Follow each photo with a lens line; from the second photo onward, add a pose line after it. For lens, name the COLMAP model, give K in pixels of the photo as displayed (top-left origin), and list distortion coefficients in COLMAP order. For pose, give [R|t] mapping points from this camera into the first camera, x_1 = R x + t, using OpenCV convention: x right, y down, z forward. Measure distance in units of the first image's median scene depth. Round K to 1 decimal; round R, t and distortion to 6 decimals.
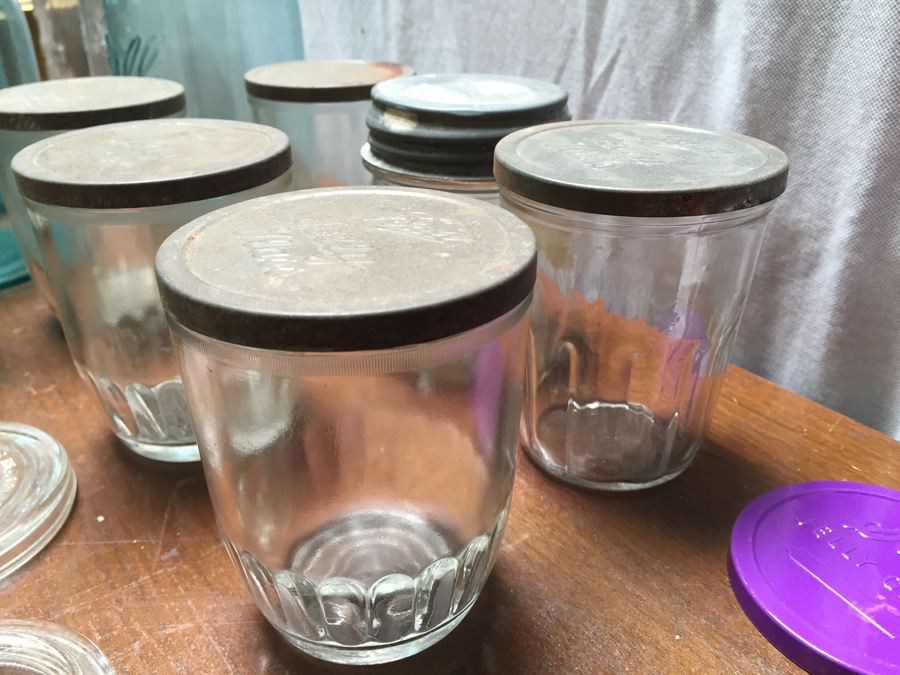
lens RADIAL K [[794.7, 0, 450.0], [0, 794.7, 337.5], [0, 0, 1]] dist [0.080212, -0.148973]
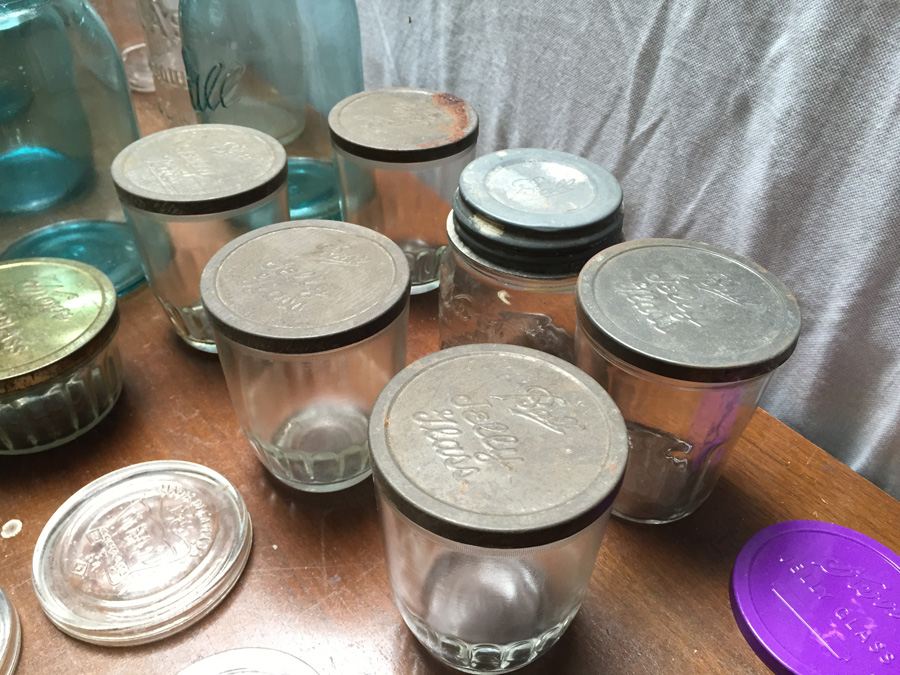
lens RADIAL K [[782.6, 0, 450.0], [0, 782.6, 337.5], [0, 0, 1]] dist [0.098029, -0.173457]
pose [[0.999427, 0.006153, 0.033284, -0.144258], [-0.013191, 0.976401, 0.215560, -0.325429], [-0.031172, -0.215876, 0.975923, -0.190152]]
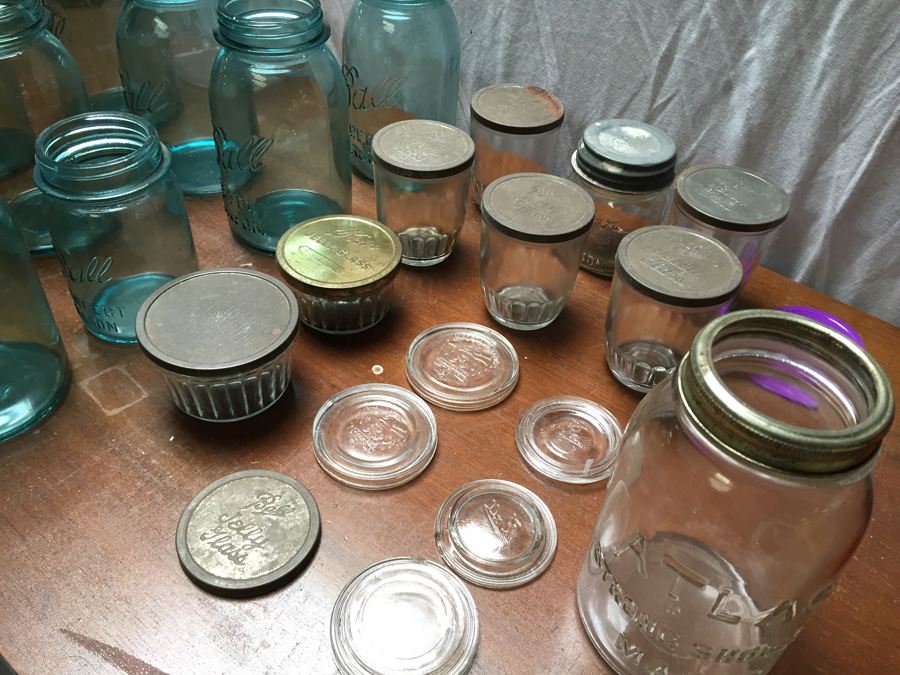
lens RADIAL K [[780.7, 0, 450.0], [0, 780.7, 337.5], [0, 0, 1]] dist [0.095935, -0.142619]
pose [[0.963521, -0.131281, 0.233223, -0.947172], [0.061655, 0.956869, 0.283901, -0.415323], [-0.260435, -0.259165, 0.930058, -0.905344]]
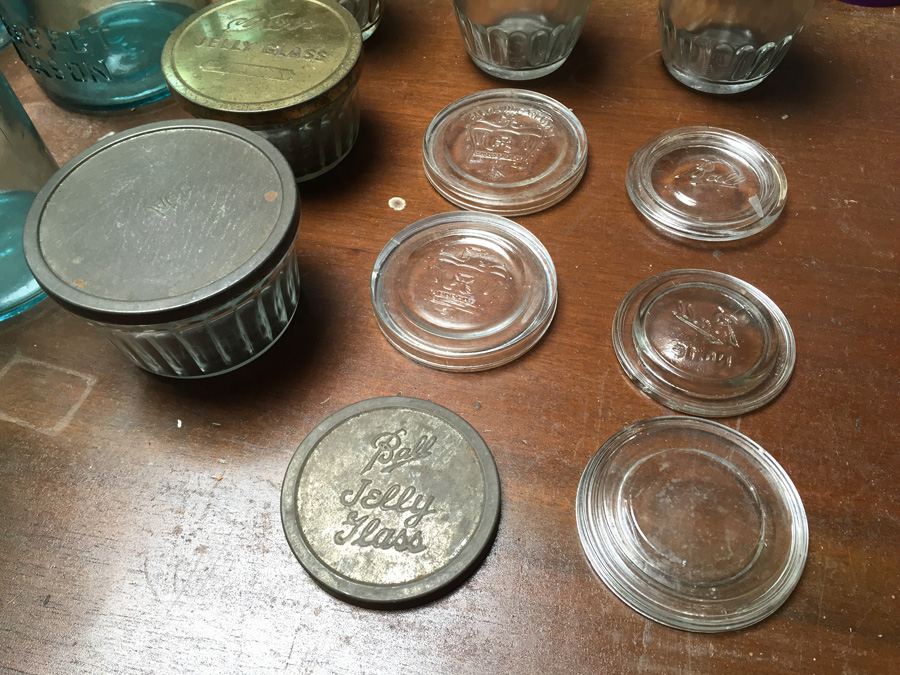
lens RADIAL K [[780.7, 0, 450.0], [0, 780.7, 337.5], [0, 0, 1]] dist [0.095935, -0.142619]
pose [[0.749771, -0.555575, 0.359416, -1.191644], [0.324196, 0.781945, 0.532409, -0.301249], [-0.576836, -0.282664, 0.766395, -0.237794]]
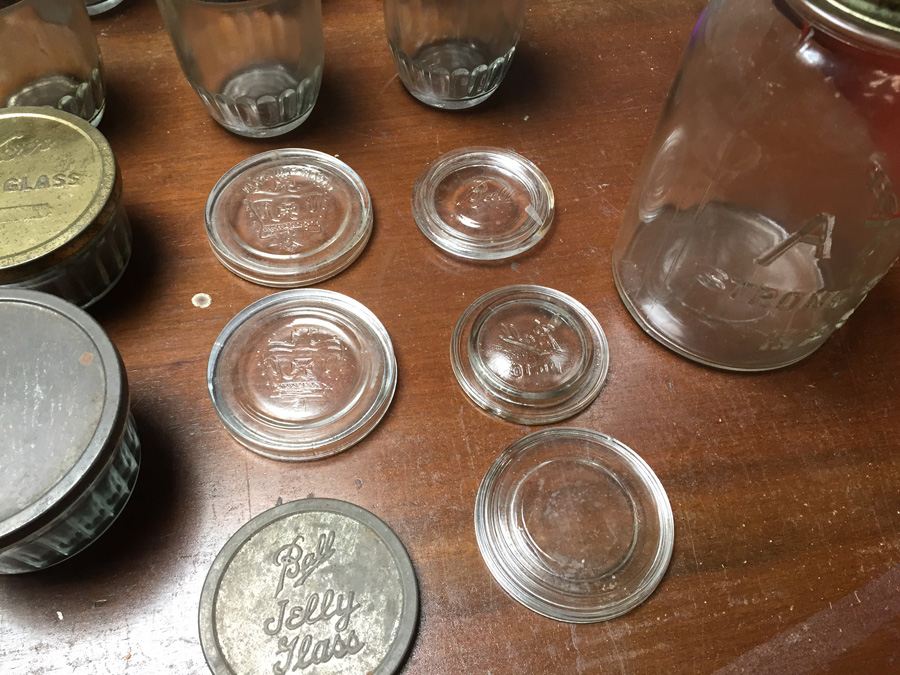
lens RADIAL K [[780.7, 0, 450.0], [0, 780.7, 337.5], [0, 0, 1]] dist [0.095935, -0.142619]
pose [[0.425331, -0.762019, 0.488284, -1.160606], [0.370336, 0.638821, 0.674358, -0.467448], [-0.825799, -0.105996, 0.553914, -0.166894]]
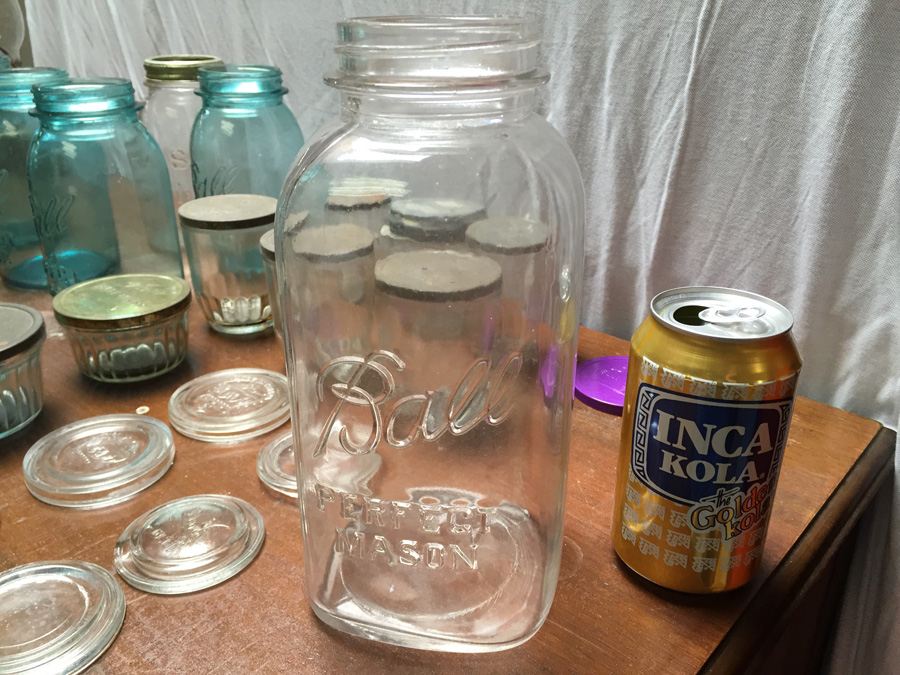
lens RADIAL K [[782.6, 0, 450.0], [0, 782.6, 337.5], [0, 0, 1]] dist [0.098029, -0.173457]
pose [[0.974895, -0.082785, 0.206704, -0.387777], [0.090942, 0.995396, -0.030261, 0.118328], [-0.203247, 0.048299, 0.977935, -0.999094]]
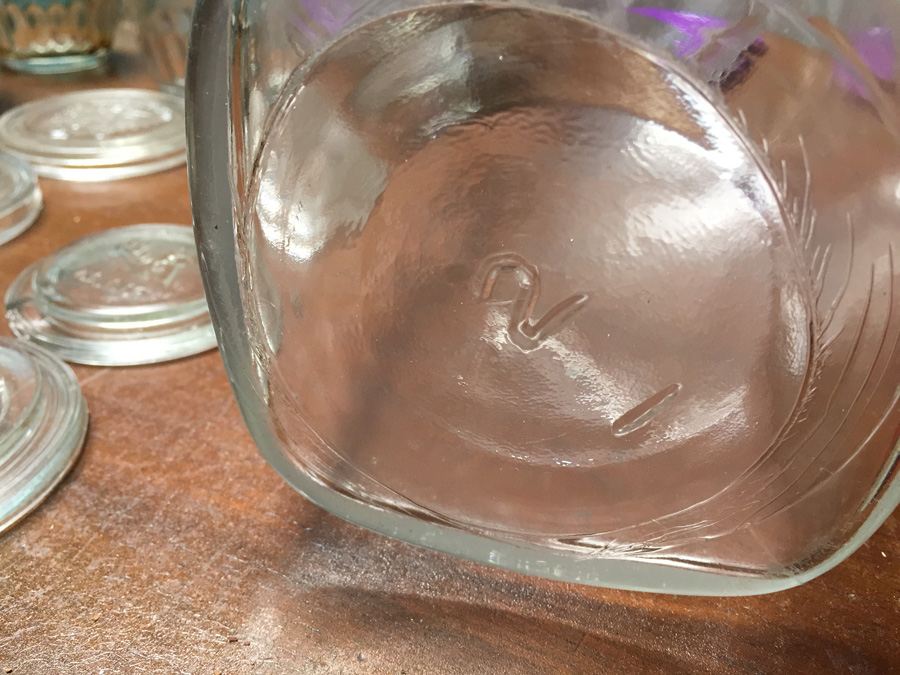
lens RADIAL K [[782.6, 0, 450.0], [0, 782.6, 337.5], [0, 0, 1]] dist [0.098029, -0.173457]
pose [[0.848379, -0.242155, 0.470760, -0.681204], [0.188785, 0.969173, 0.158317, 0.352829], [-0.494585, -0.045440, 0.867941, -0.411042]]
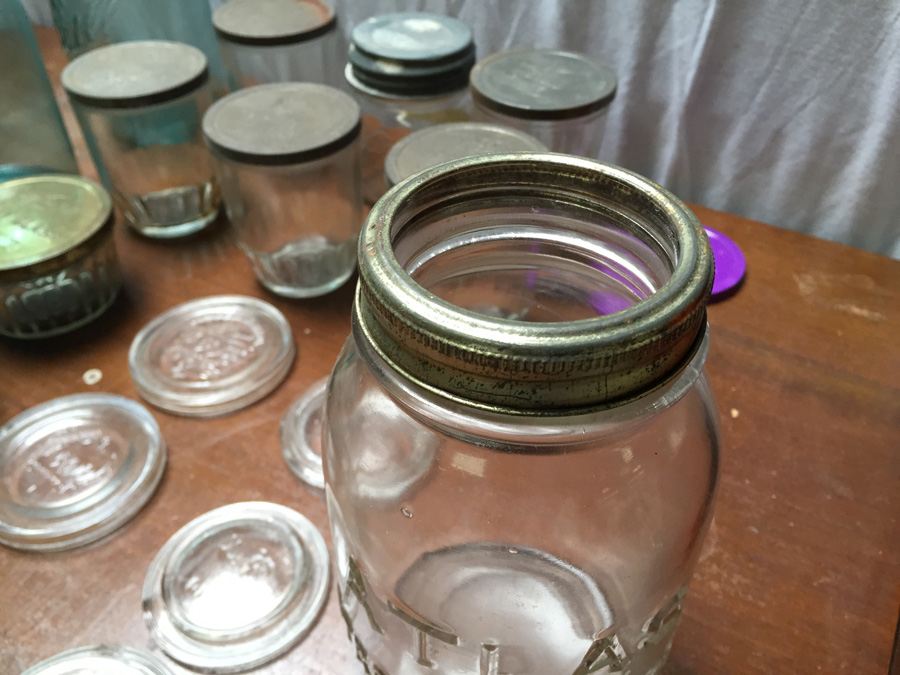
lens RADIAL K [[794.7, 0, 450.0], [0, 794.7, 337.5], [0, 0, 1]] dist [0.080212, -0.148973]
pose [[0.914906, -0.265194, 0.304334, -0.540770], [0.181994, 0.943939, 0.275421, -0.156819], [-0.360313, -0.196598, 0.911879, -0.599939]]
